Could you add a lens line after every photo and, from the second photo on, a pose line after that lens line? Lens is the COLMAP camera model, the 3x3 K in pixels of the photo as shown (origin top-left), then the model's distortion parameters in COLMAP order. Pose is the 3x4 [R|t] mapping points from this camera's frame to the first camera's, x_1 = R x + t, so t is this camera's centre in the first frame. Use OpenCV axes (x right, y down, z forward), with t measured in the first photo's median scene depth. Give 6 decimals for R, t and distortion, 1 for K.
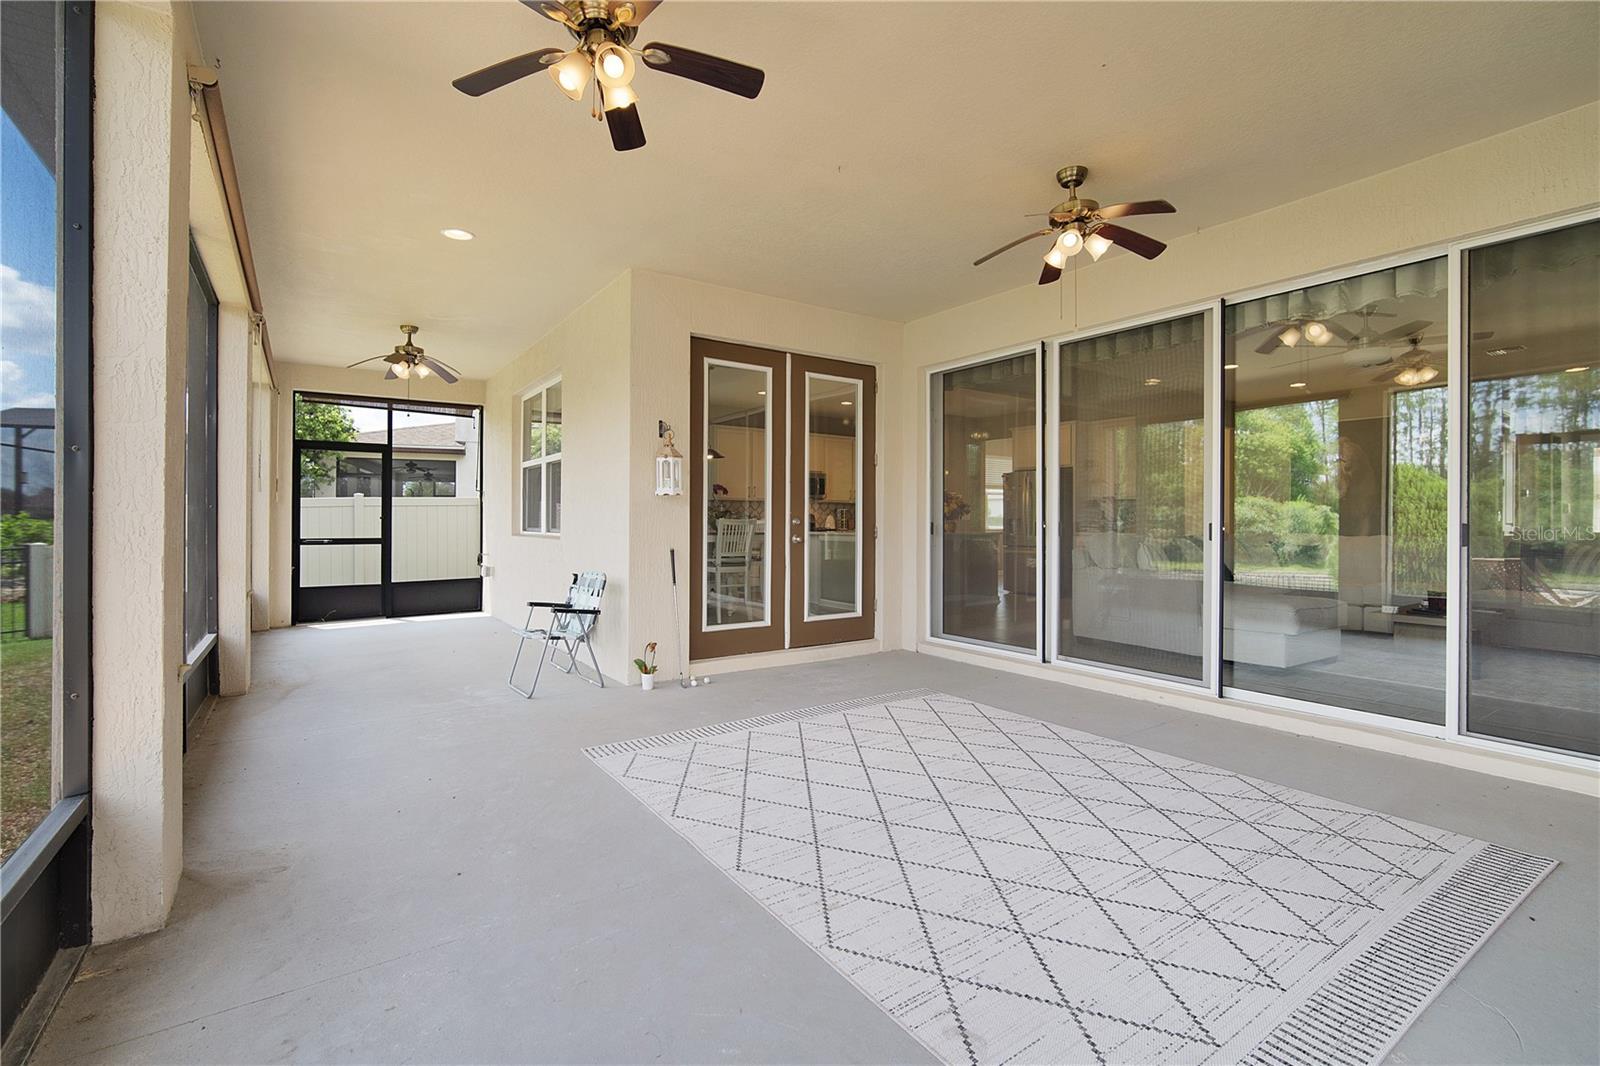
lens RADIAL K [[689.6, 0, 800.0], [0, 689.6, 533.0], [0, 0, 1]] dist [-0.000635, 0.000330]
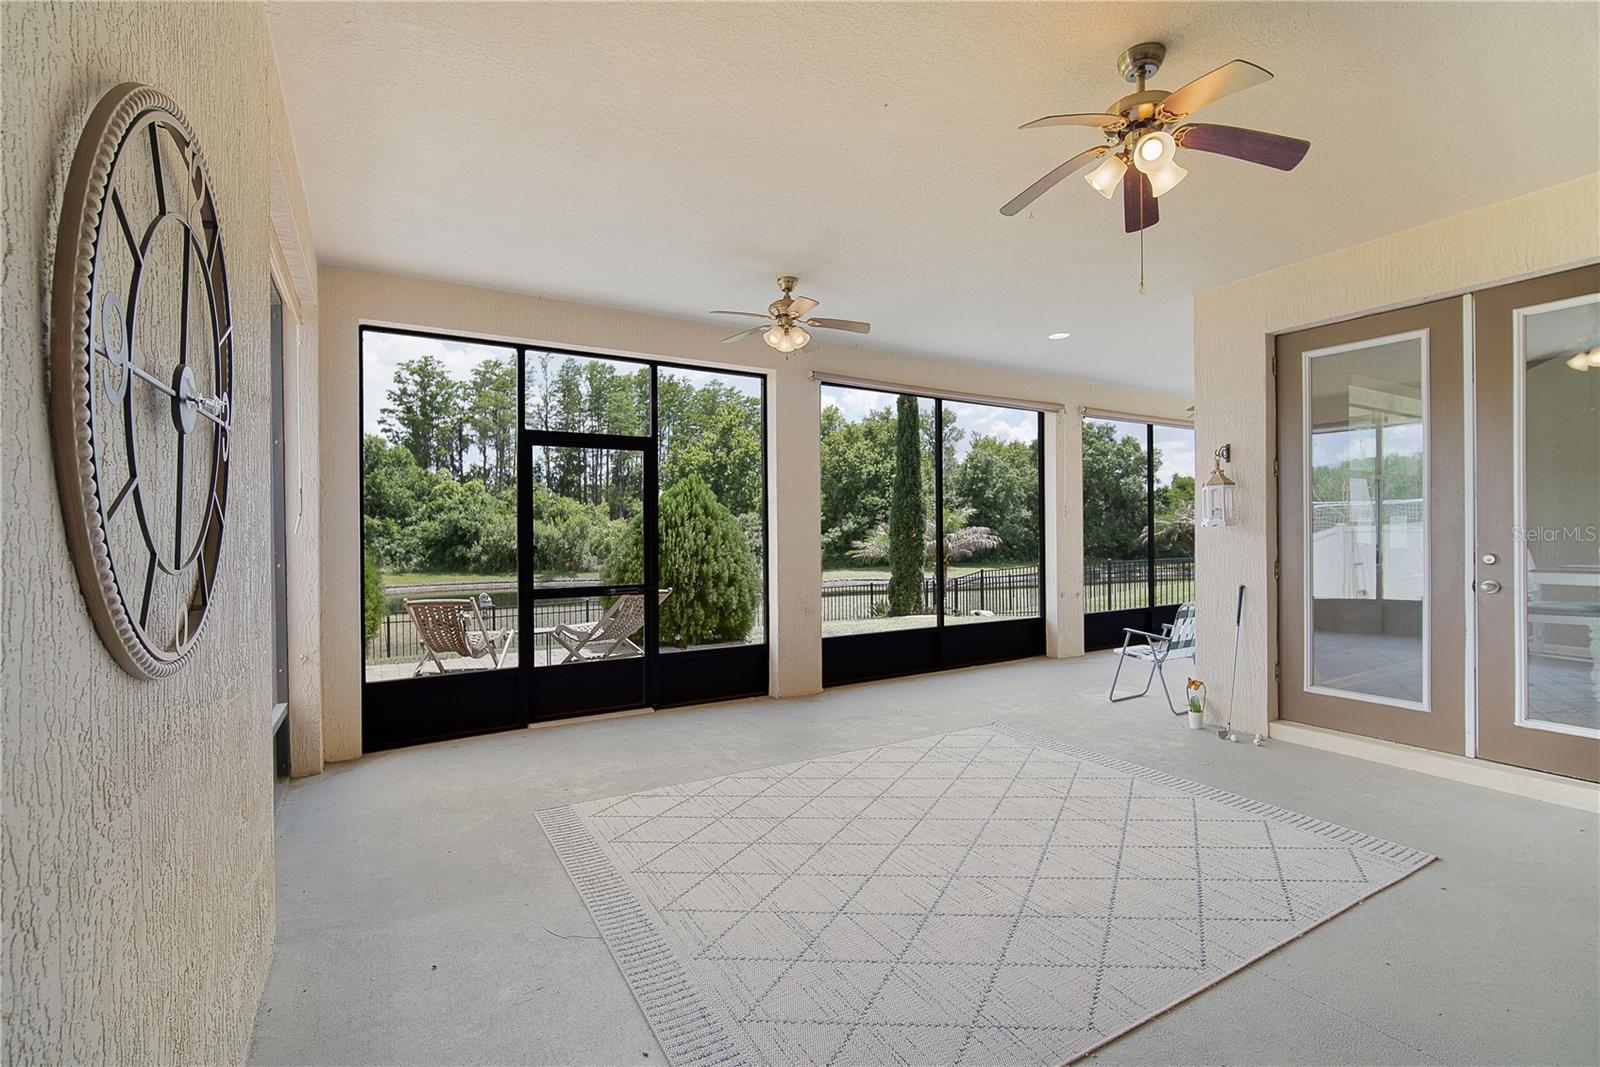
lens RADIAL K [[703.6, 0, 800.0], [0, 703.6, 533.5], [0, 0, 1]] dist [-0.022331, -0.000095]
pose [[-0.033982, 0.004441, -0.999413, 1.431019], [-0.016515, 0.999851, 0.005004, -0.072711], [0.999286, 0.016676, -0.033904, 0.896509]]
